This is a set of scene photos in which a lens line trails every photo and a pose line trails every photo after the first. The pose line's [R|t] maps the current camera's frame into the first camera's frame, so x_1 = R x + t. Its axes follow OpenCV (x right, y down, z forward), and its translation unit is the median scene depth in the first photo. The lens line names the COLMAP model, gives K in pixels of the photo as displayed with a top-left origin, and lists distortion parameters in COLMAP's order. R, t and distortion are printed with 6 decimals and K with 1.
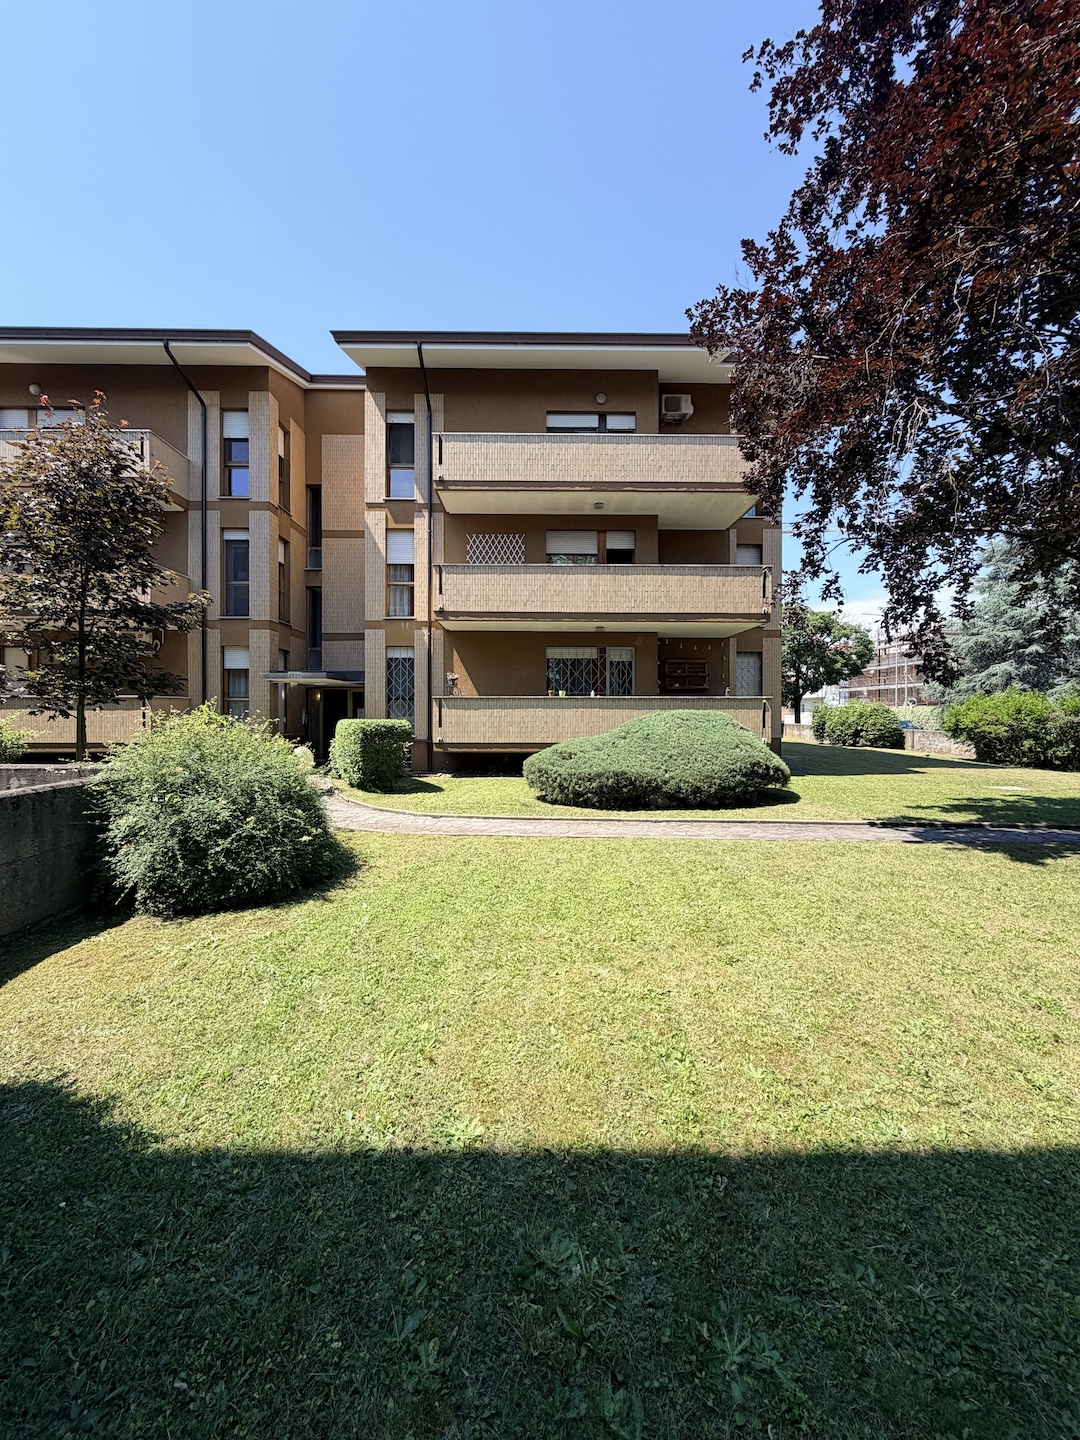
lens RADIAL K [[571.3, 0, 540.3], [0, 571.3, 718.1], [0, 0, 1]] dist [-0.002802, -0.000316]
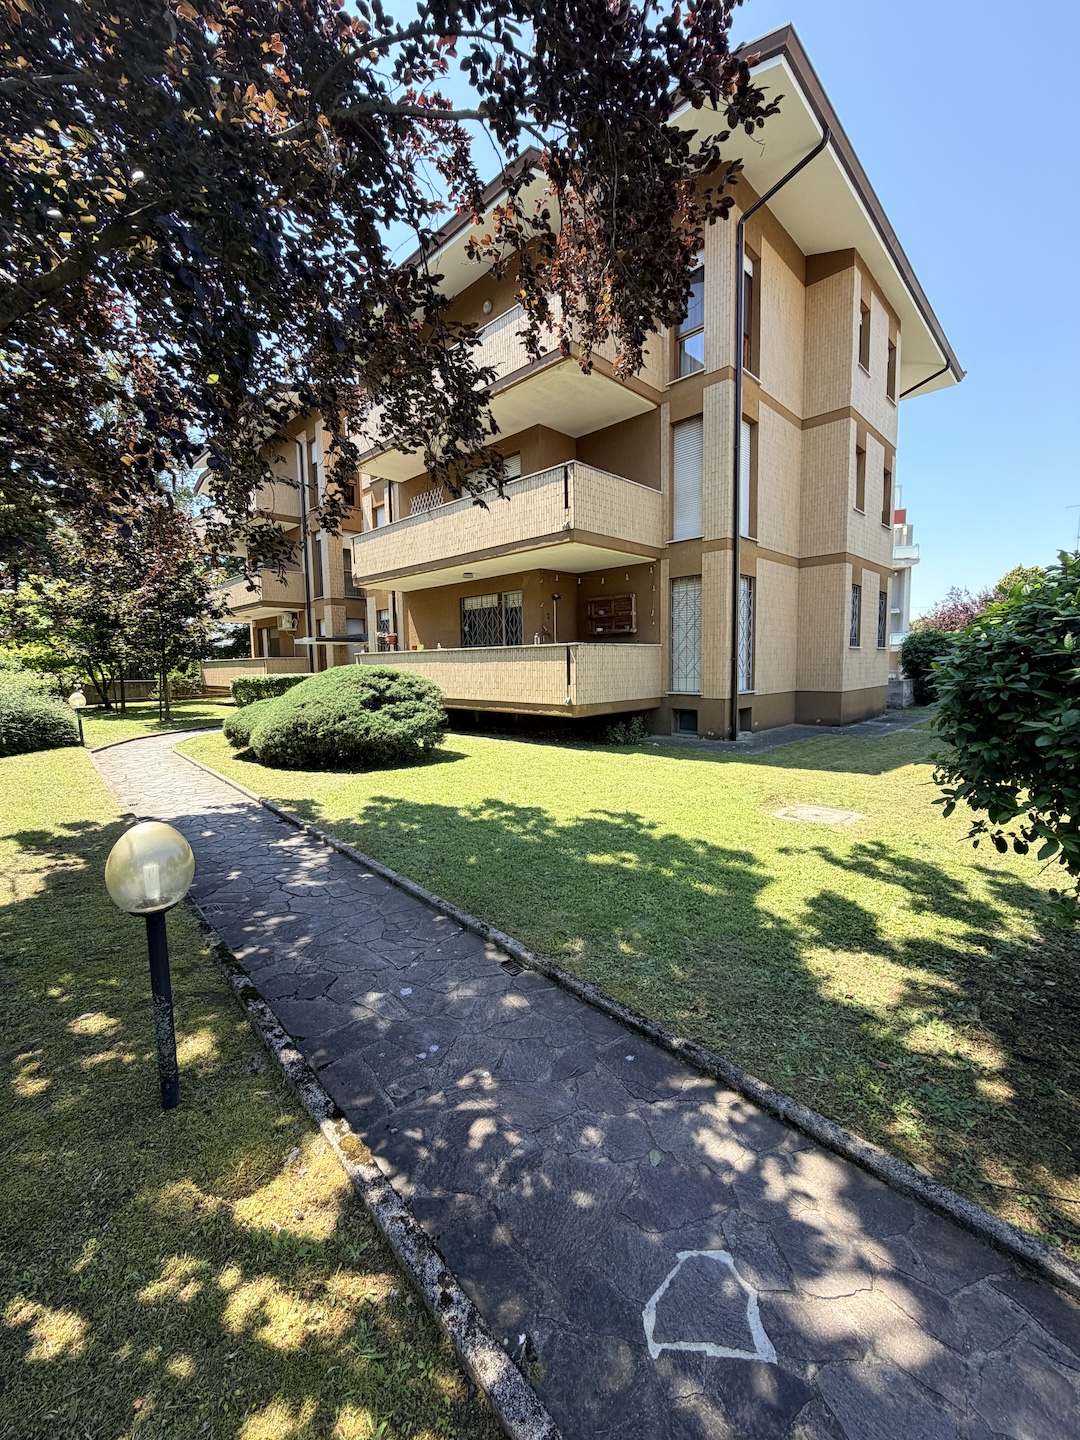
lens RADIAL K [[571.3, 0, 540.5], [0, 571.3, 714.6], [0, 0, 1]] dist [-0.002802, -0.000316]
pose [[0.701969, 0.055642, -0.710030, 0.813730], [0.009881, 0.996087, 0.087828, -0.010231], [0.712139, -0.068668, 0.698673, 0.393380]]
